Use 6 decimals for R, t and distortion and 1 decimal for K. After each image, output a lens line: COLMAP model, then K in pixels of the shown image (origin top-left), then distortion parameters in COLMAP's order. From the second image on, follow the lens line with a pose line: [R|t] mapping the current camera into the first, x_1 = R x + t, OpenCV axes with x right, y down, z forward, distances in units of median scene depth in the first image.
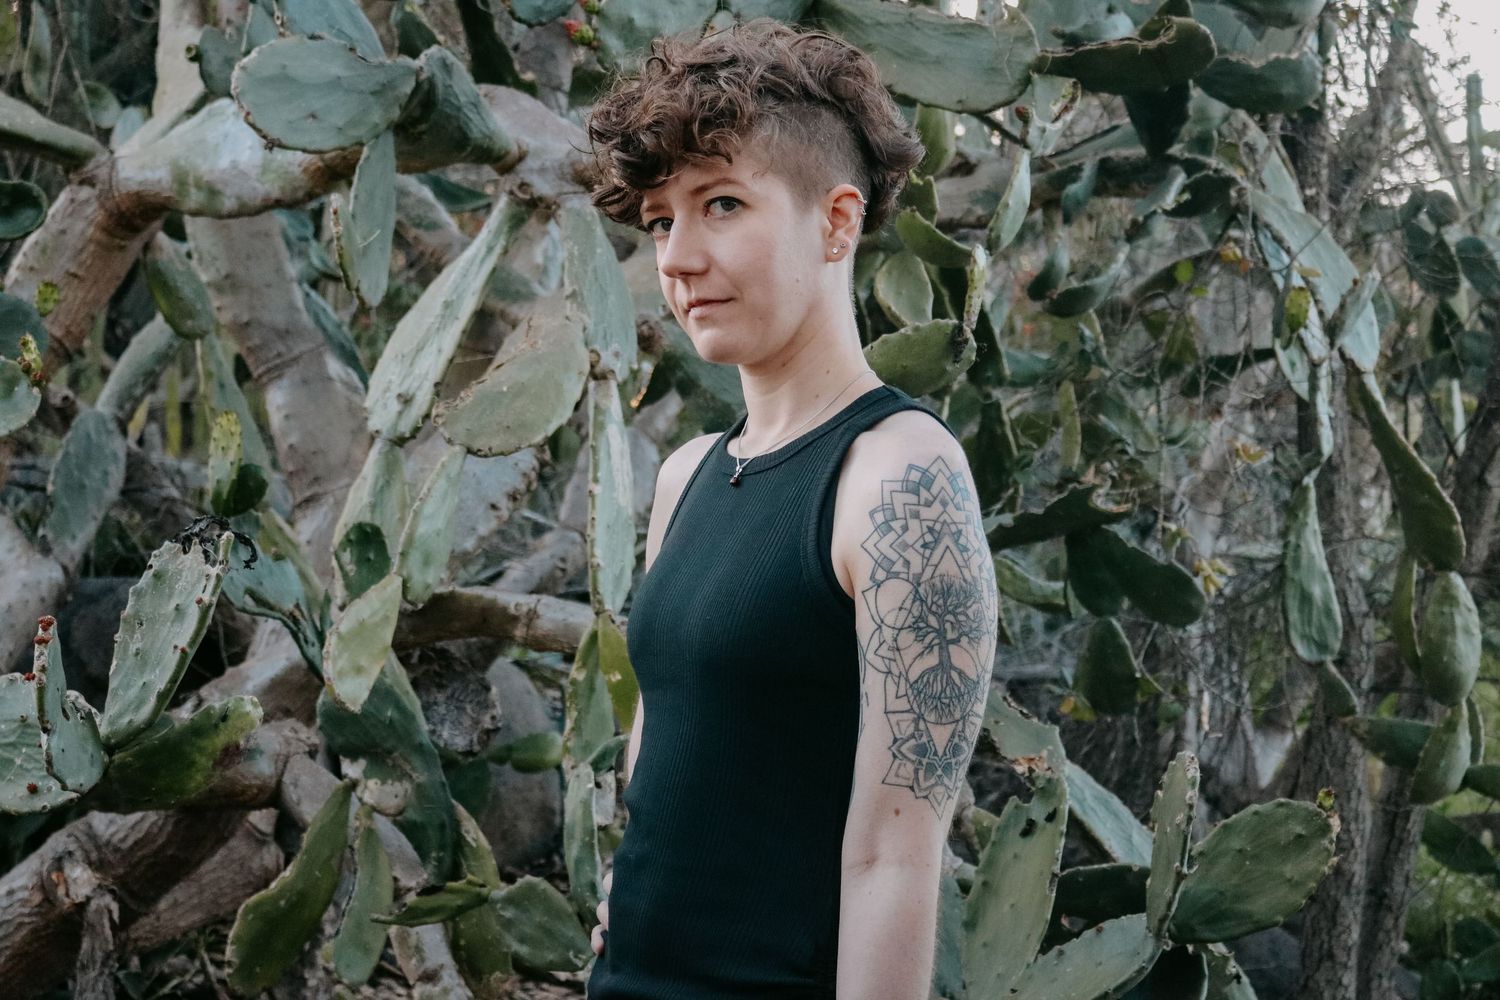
lens RADIAL K [[2762.3, 0, 734.5], [0, 2762.3, 498.7], [0, 0, 1]] dist [-0.026351, 0.000000]
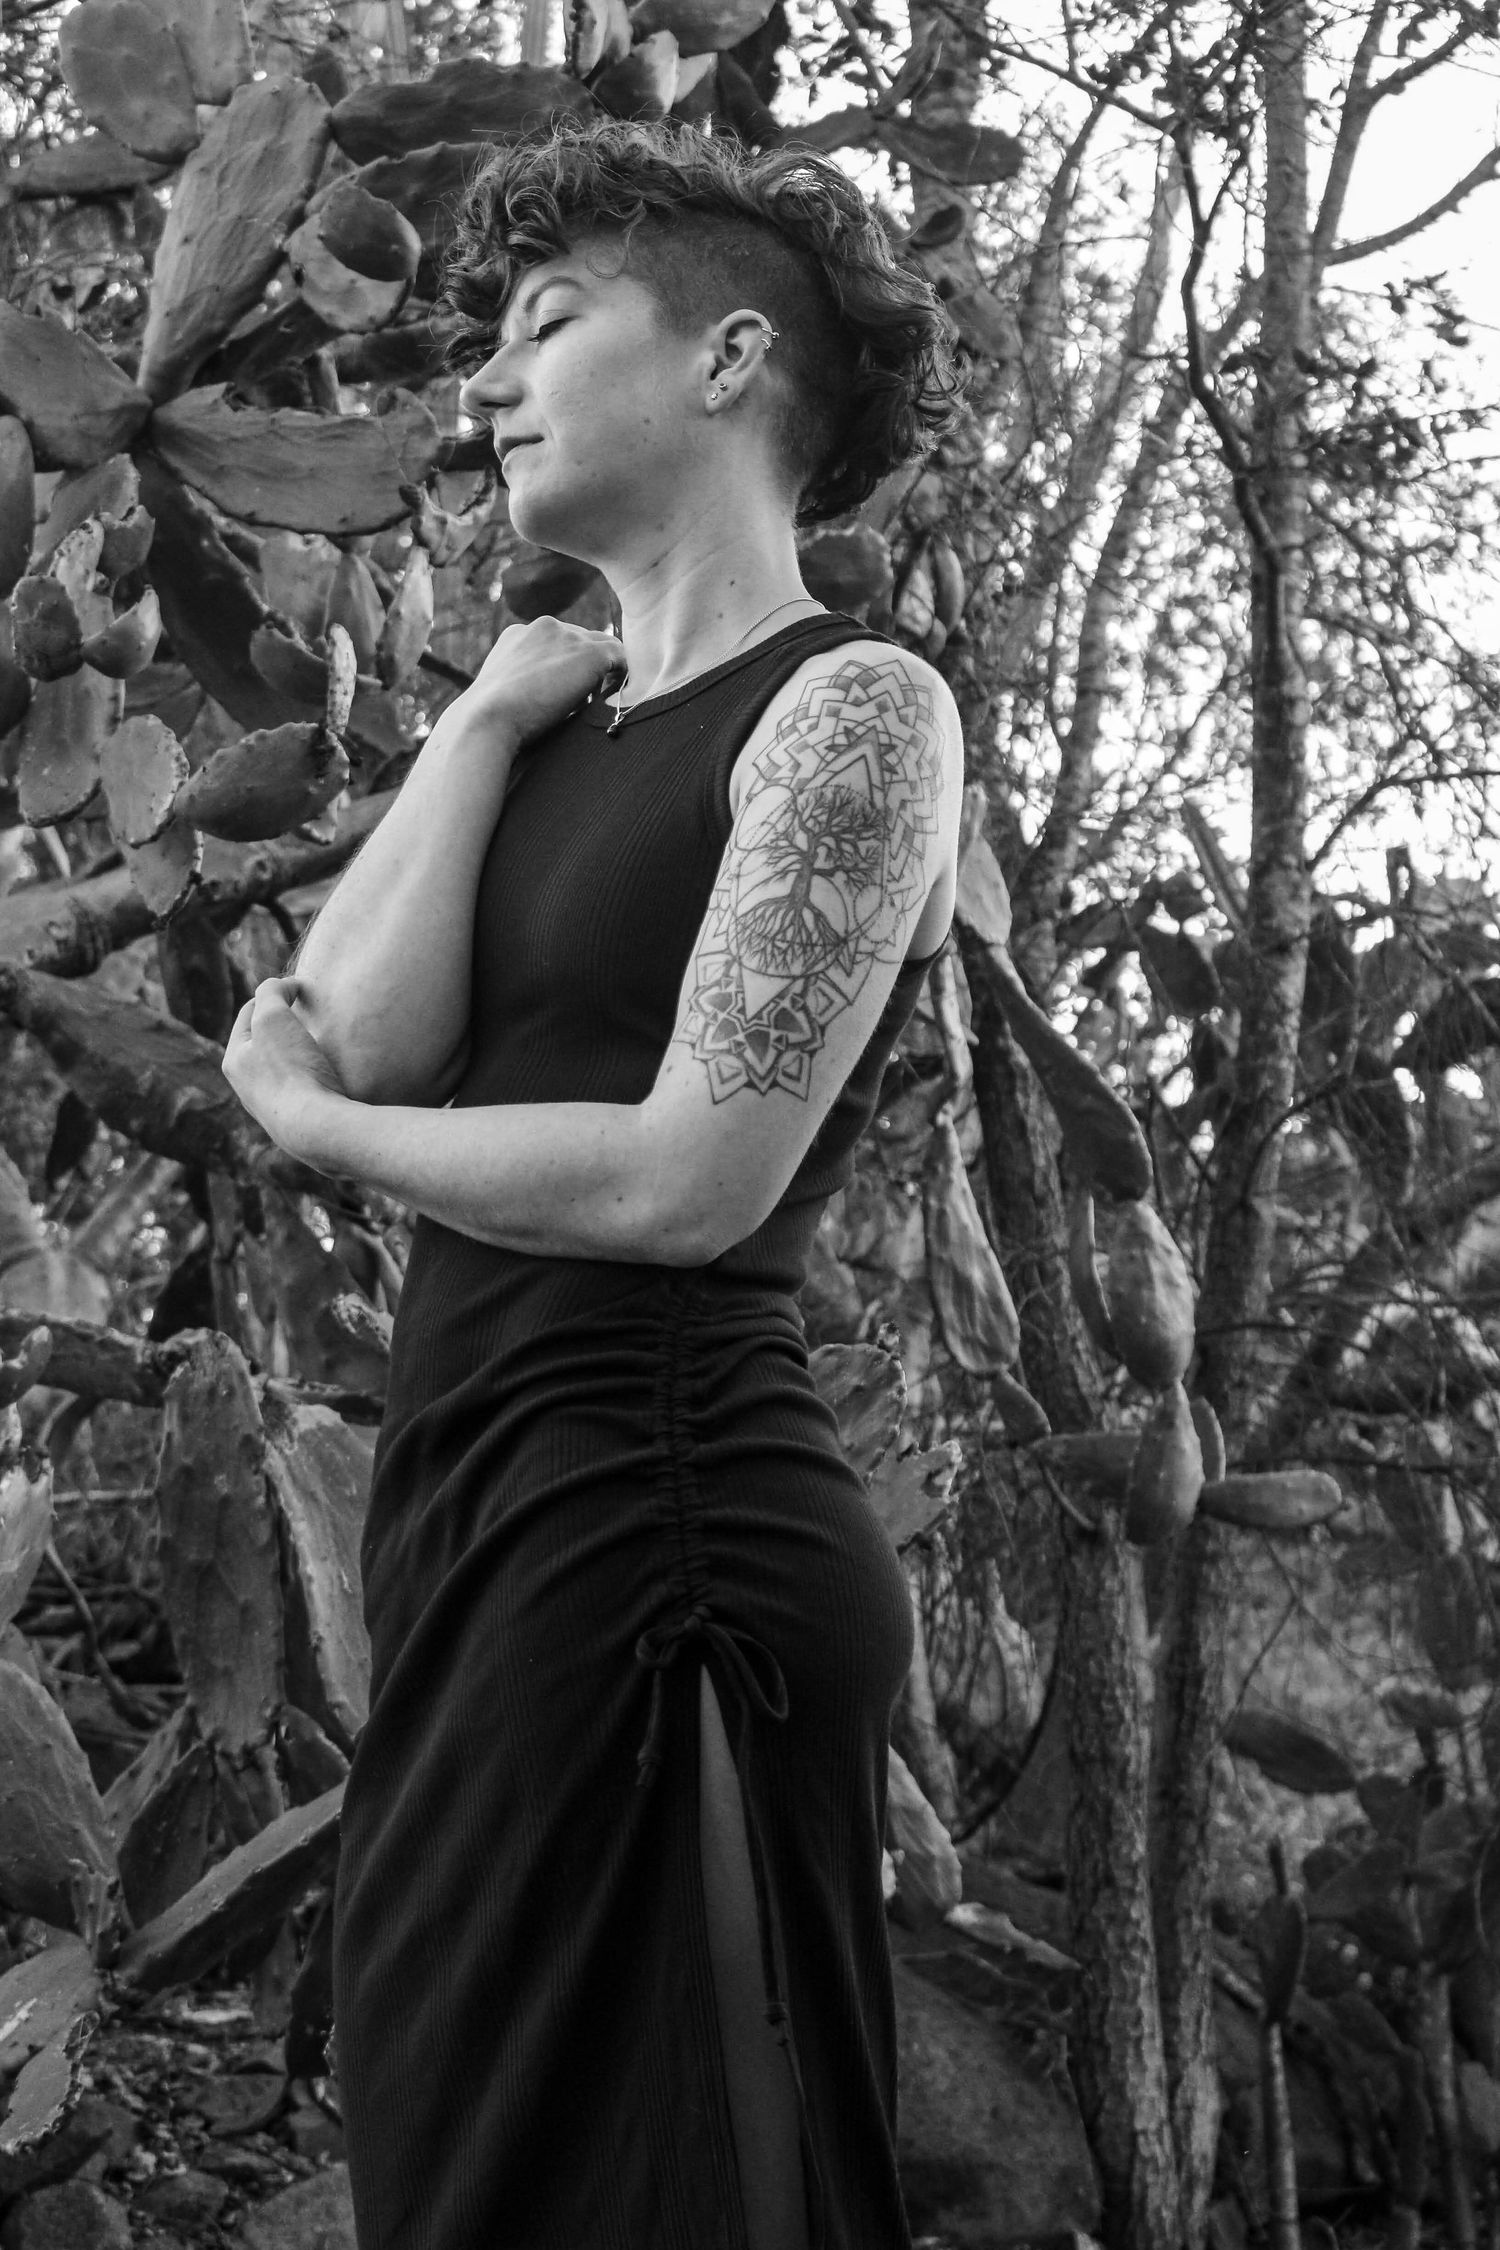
lens RADIAL K [[3950.6, 0, 739.1], [0, 3950.6, 1126.5], [0, 0, 1]] dist [-0.006692, 0.000000]
pose [[0.991772, -0.087886, 0.093085, 0.067171], [0.100180, 0.985506, -0.136904, 0.156386], [-0.079704, 0.145103, 0.986201, -0.027680]]
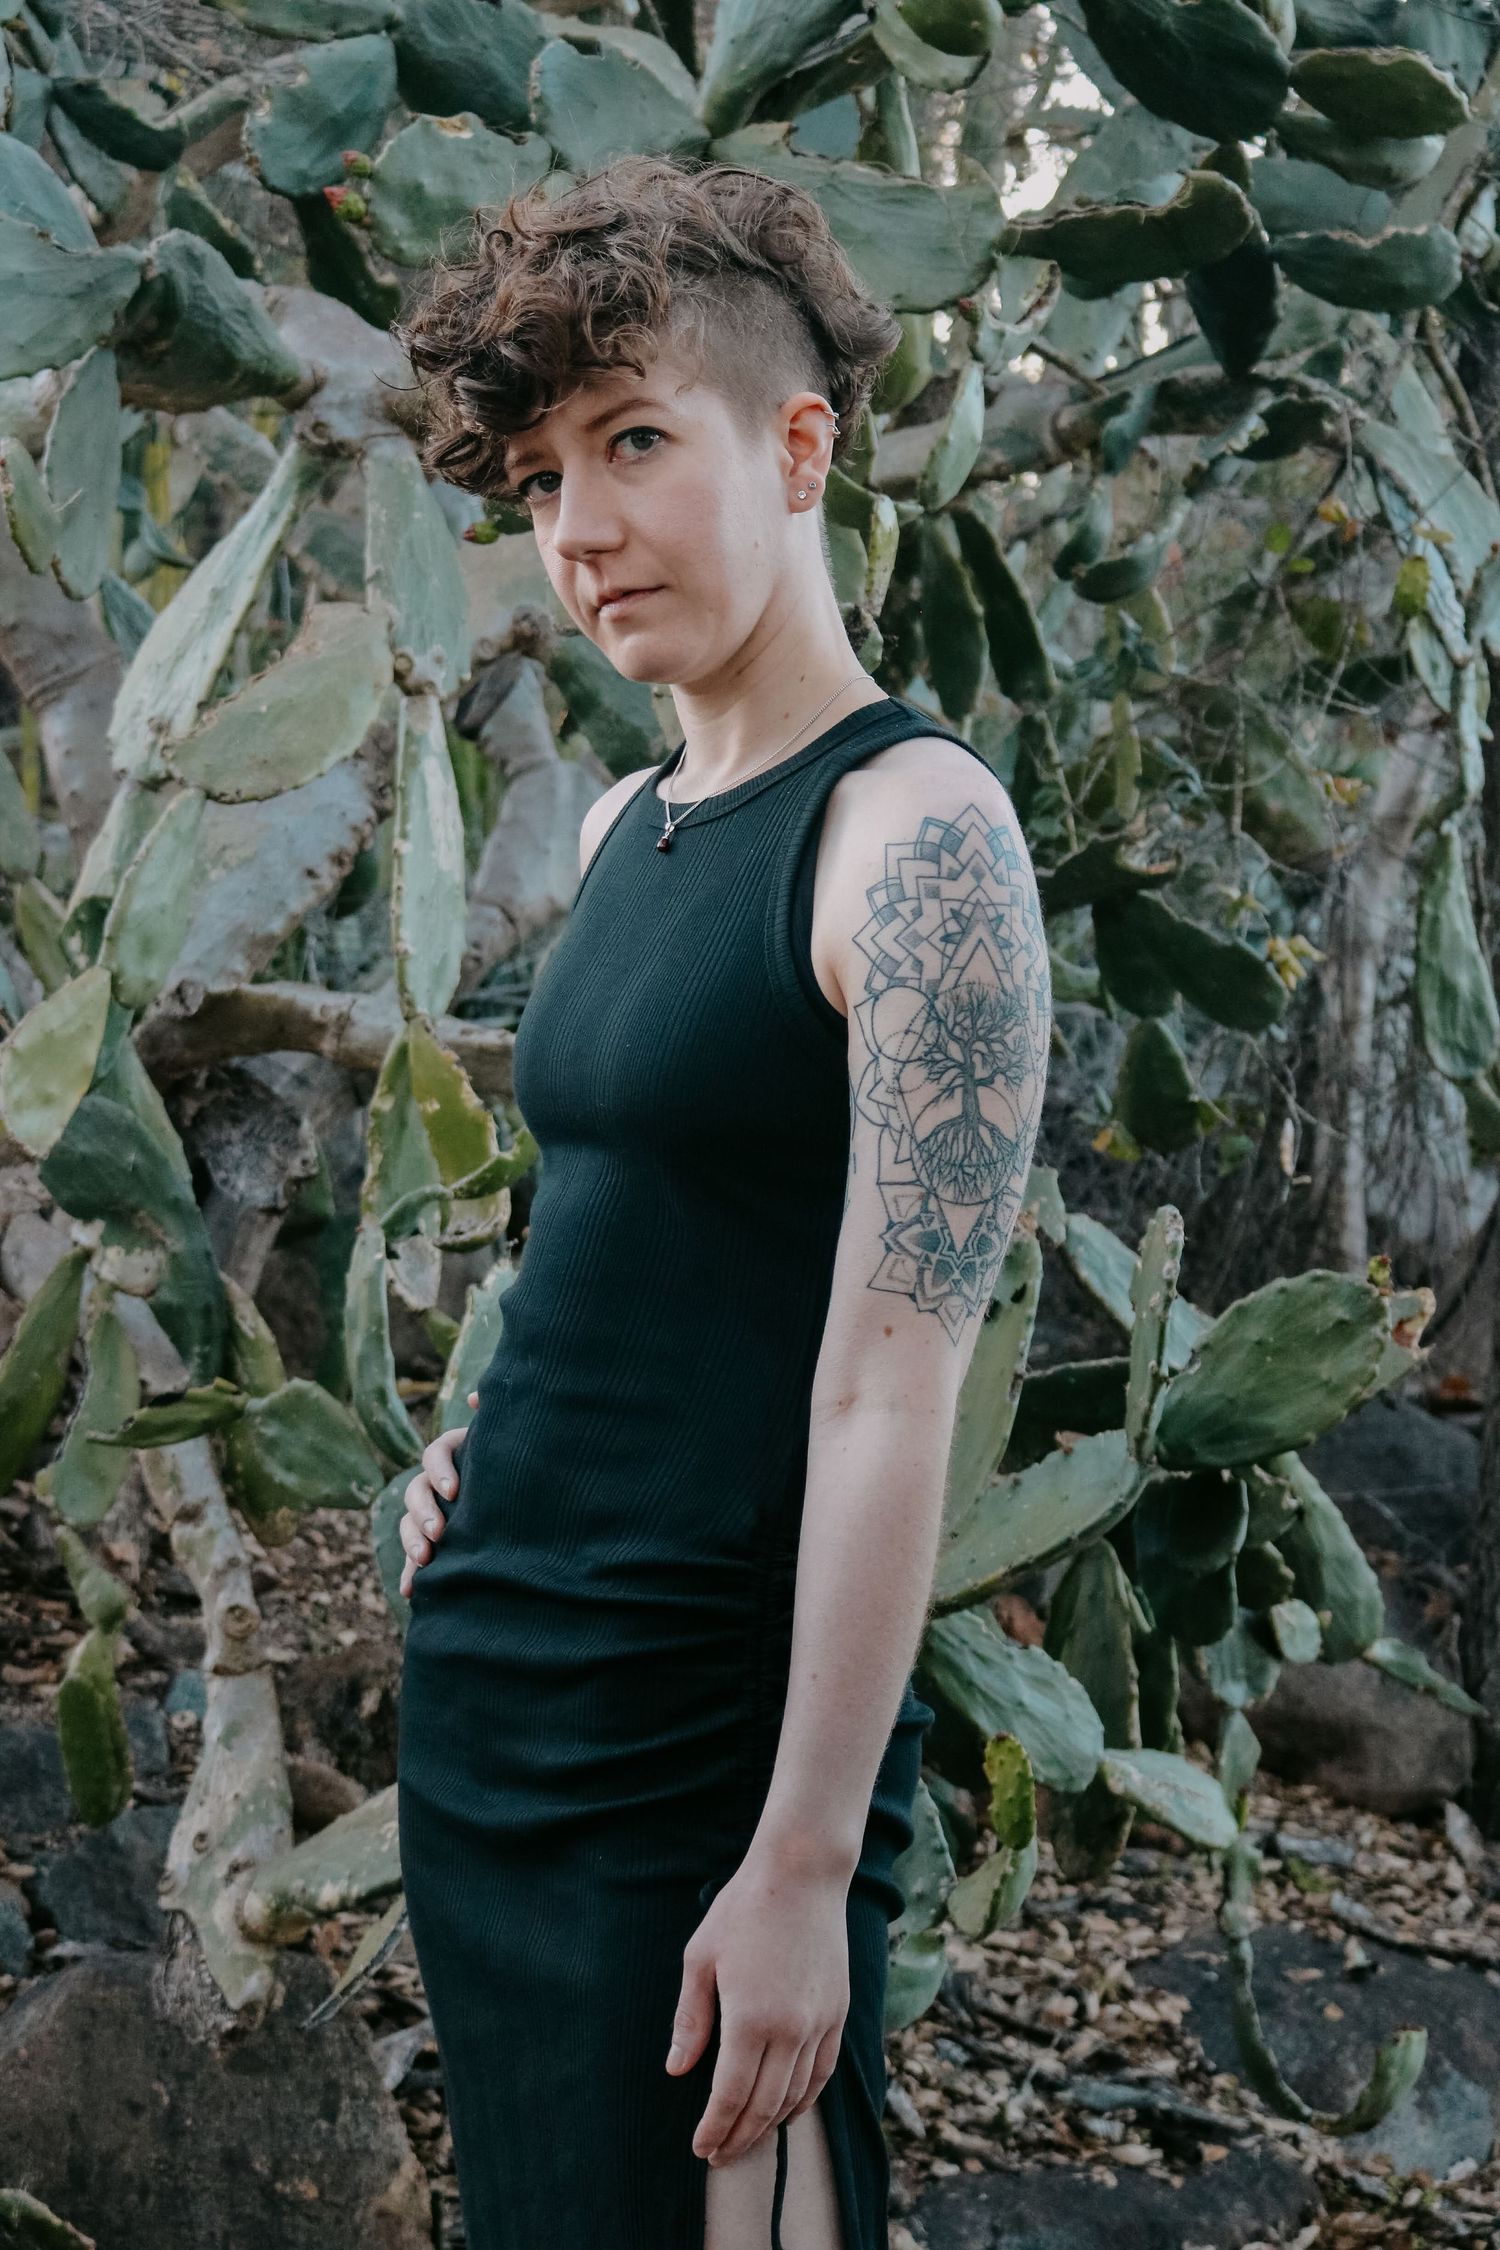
lens RADIAL K [[3651.9, 0, 741.7], [0, 3651.9, 1140.0], [0, 0, 1]] dist [-0.028864, 0.000000]
pose [[0.999271, -0.006059, -0.037683, 0.068610], [0.008890, 0.997114, 0.075402, 0.001579], [0.037117, -0.075682, 0.996441, 0.040975]]
